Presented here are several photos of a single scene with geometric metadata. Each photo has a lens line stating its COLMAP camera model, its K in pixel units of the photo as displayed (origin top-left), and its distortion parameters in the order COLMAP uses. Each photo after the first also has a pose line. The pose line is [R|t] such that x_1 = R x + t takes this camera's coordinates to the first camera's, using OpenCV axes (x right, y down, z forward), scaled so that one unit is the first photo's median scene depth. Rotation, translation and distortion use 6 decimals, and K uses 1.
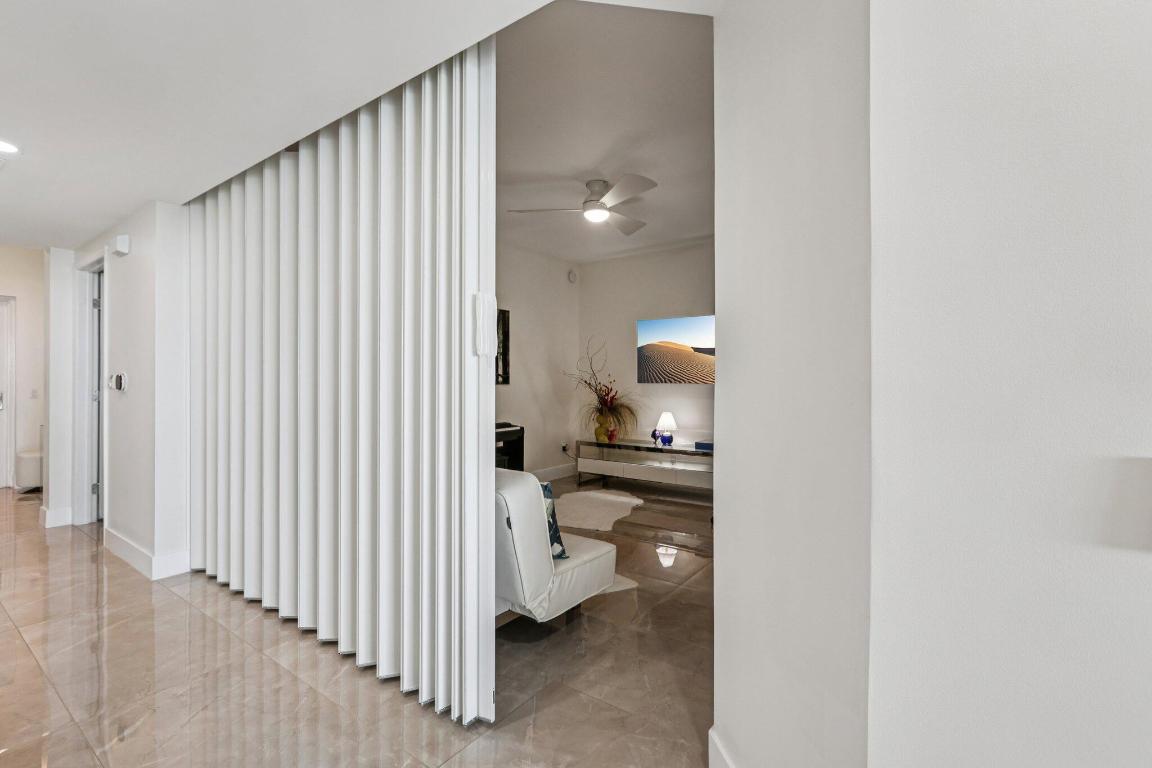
lens RADIAL K [[522.4, 0, 572.5], [0, 522.4, 379.5], [0, 0, 1]] dist [-0.000842, 0.000776]
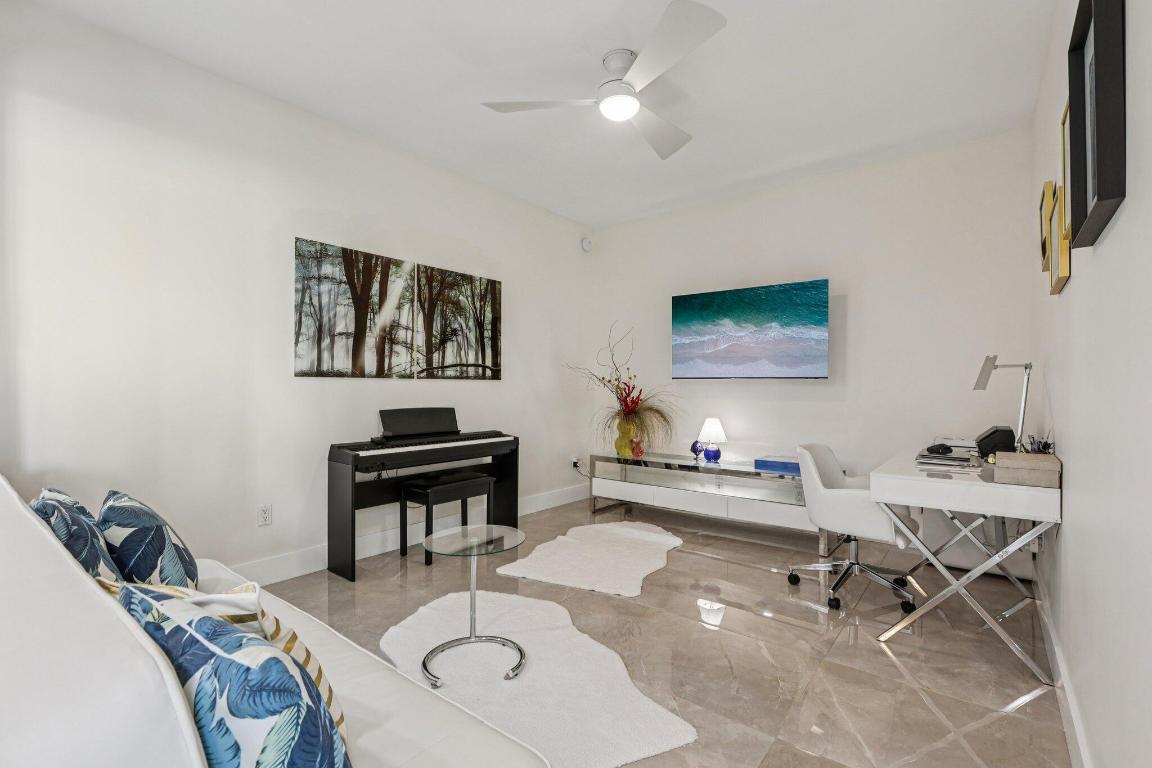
lens RADIAL K [[522.4, 0, 572.5], [0, 522.4, 379.5], [0, 0, 1]] dist [-0.000842, 0.000776]
pose [[0.999340, 0.001895, -0.036284, 0.009069], [-0.002426, 0.999891, -0.014589, 0.019144], [0.036252, 0.014668, 0.999235, 0.247656]]
